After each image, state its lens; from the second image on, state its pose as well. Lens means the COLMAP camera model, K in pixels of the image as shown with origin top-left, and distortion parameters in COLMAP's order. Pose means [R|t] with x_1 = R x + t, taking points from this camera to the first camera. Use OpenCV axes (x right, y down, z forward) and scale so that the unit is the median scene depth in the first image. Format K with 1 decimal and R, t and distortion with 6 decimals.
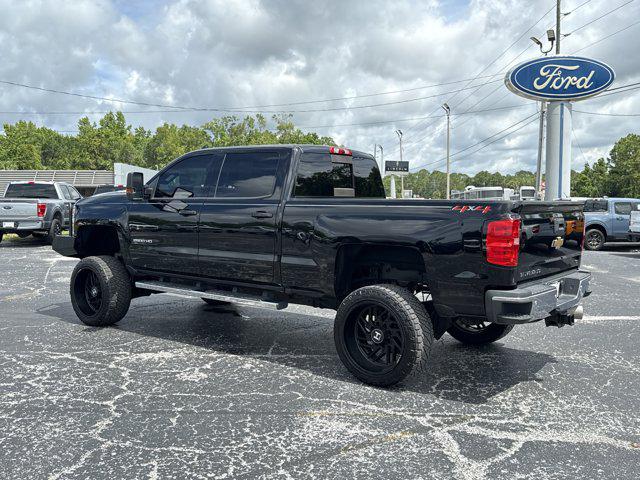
lens RADIAL K [[629.9, 0, 320.0], [0, 629.9, 240.0], [0, 0, 1]] dist [0.169494, -0.345791]
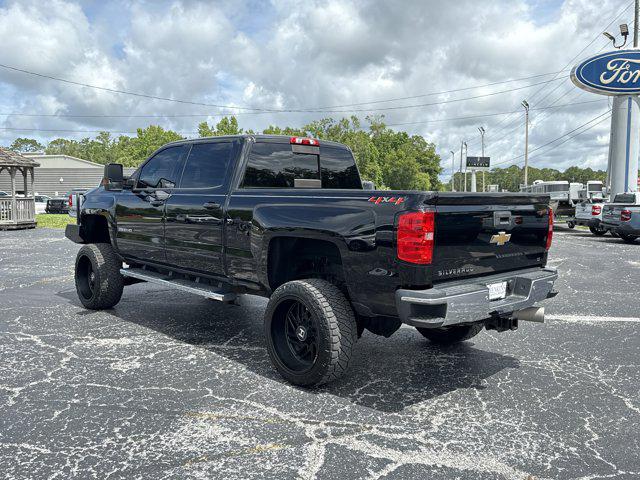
lens RADIAL K [[572.5, 0, 320.0], [0, 572.5, 240.0], [0, 0, 1]] dist [0.128060, -0.227746]
pose [[0.987105, 0.016373, -0.159235, 0.209846], [-0.013796, 0.999756, 0.017275, -0.003356], [0.159478, -0.014856, 0.987090, 0.127536]]
